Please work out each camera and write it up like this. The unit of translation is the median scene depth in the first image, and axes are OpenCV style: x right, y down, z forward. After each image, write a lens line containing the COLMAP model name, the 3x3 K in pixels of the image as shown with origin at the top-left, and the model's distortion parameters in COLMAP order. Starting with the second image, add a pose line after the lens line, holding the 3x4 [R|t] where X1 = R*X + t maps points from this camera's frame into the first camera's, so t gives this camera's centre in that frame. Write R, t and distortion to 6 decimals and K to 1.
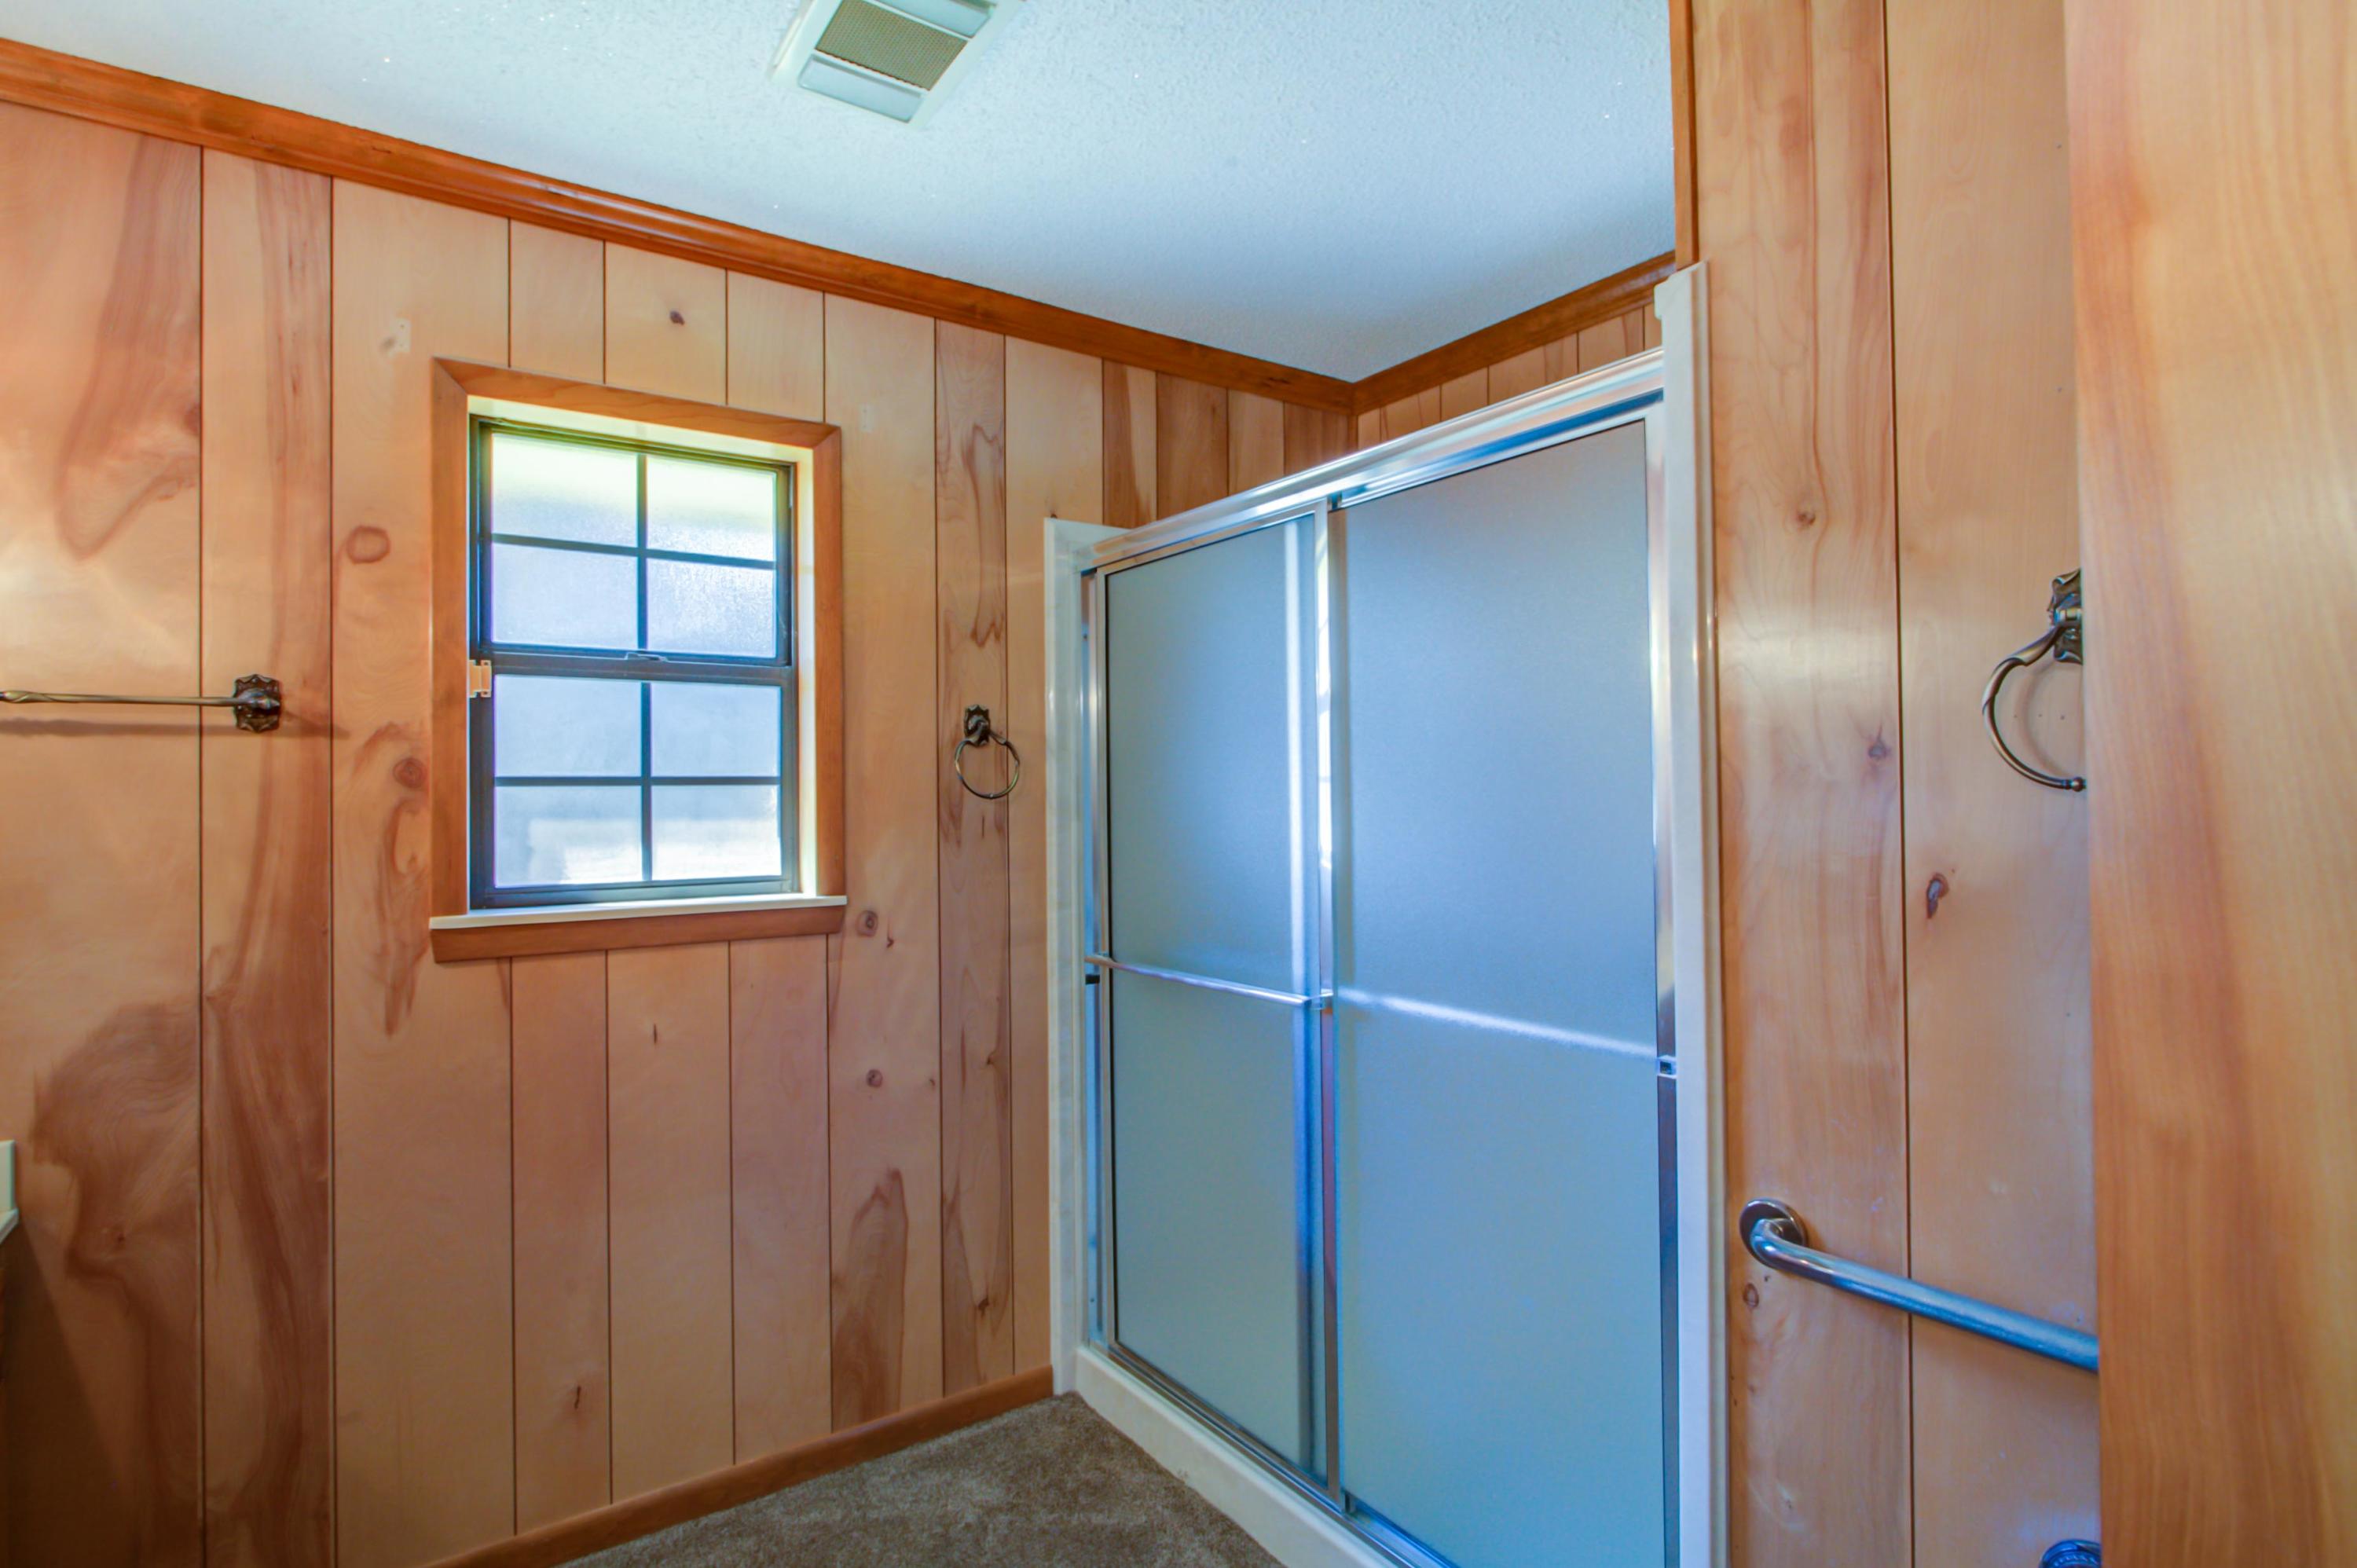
lens RADIAL K [[1139.0, 0, 1158.1], [0, 1139.0, 777.5], [0, 0, 1]] dist [-0.014835, 0.003868]
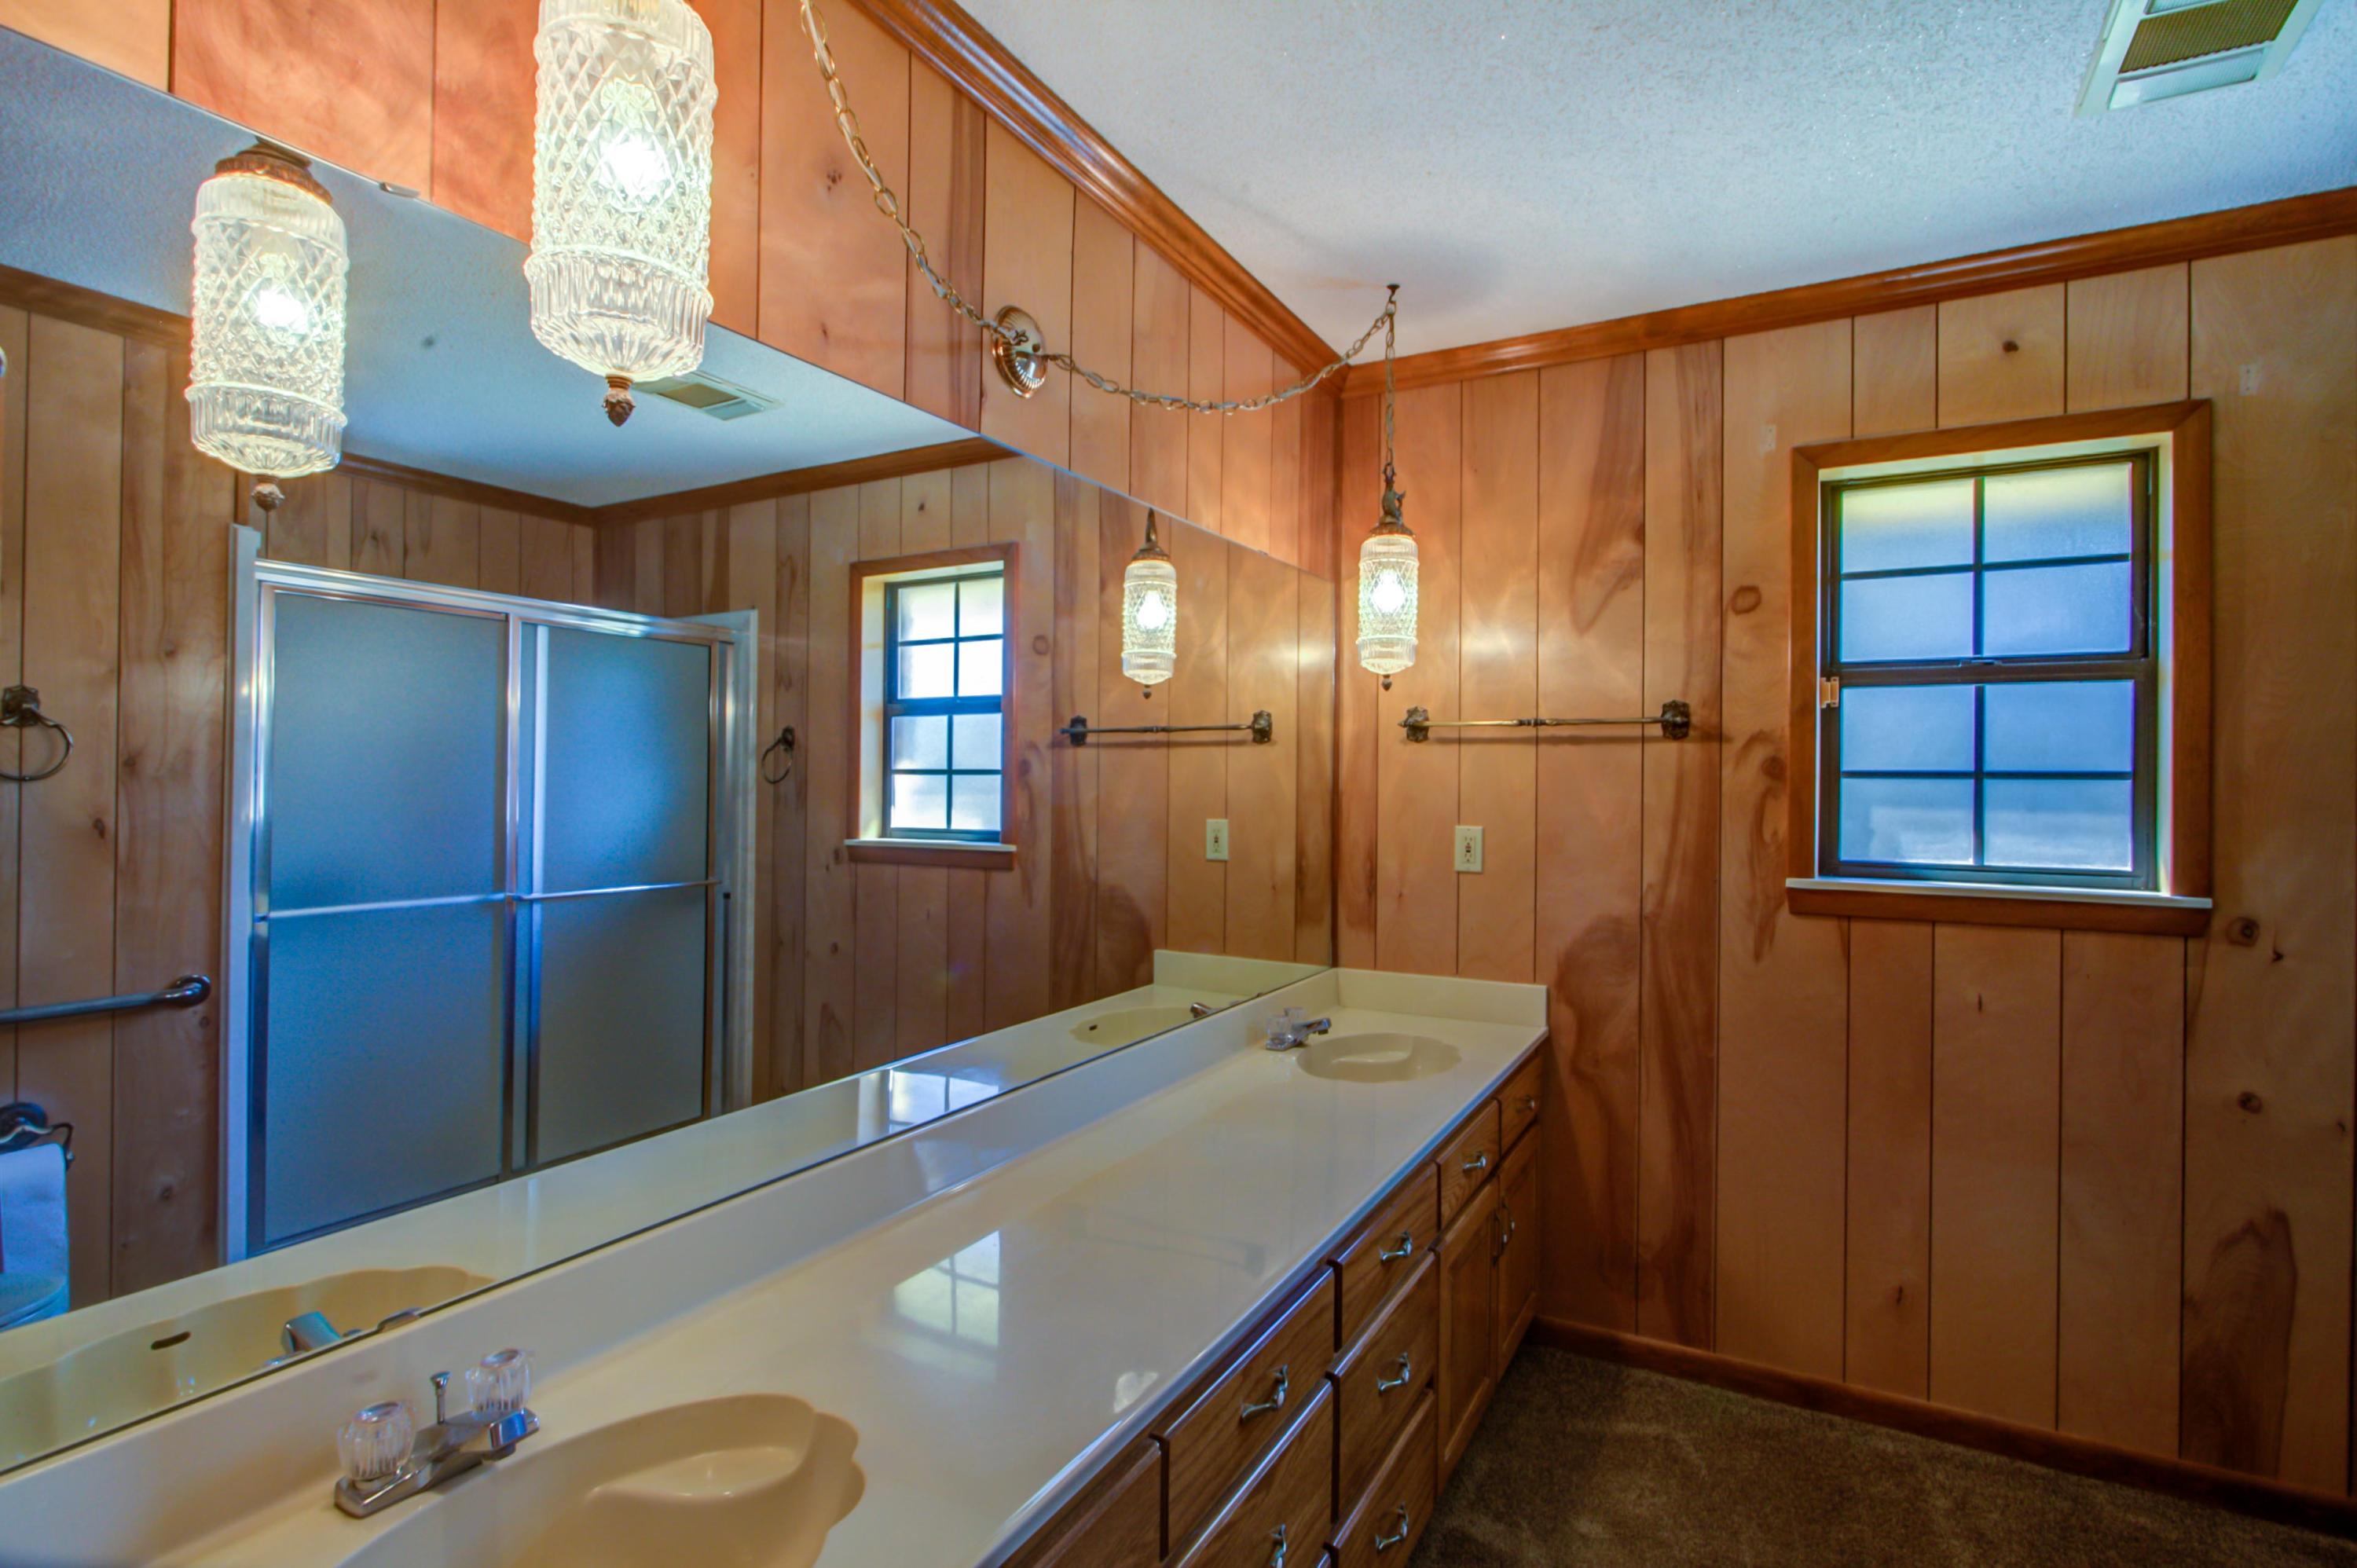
lens RADIAL K [[1139.0, 0, 1165.1], [0, 1139.0, 779.3], [0, 0, 1]] dist [-0.014835, 0.003868]
pose [[0.434102, 0.007414, -0.900833, 0.213323], [-0.005848, 0.999968, 0.005413, 0.006187], [0.900845, 0.002918, 0.434131, -0.205545]]
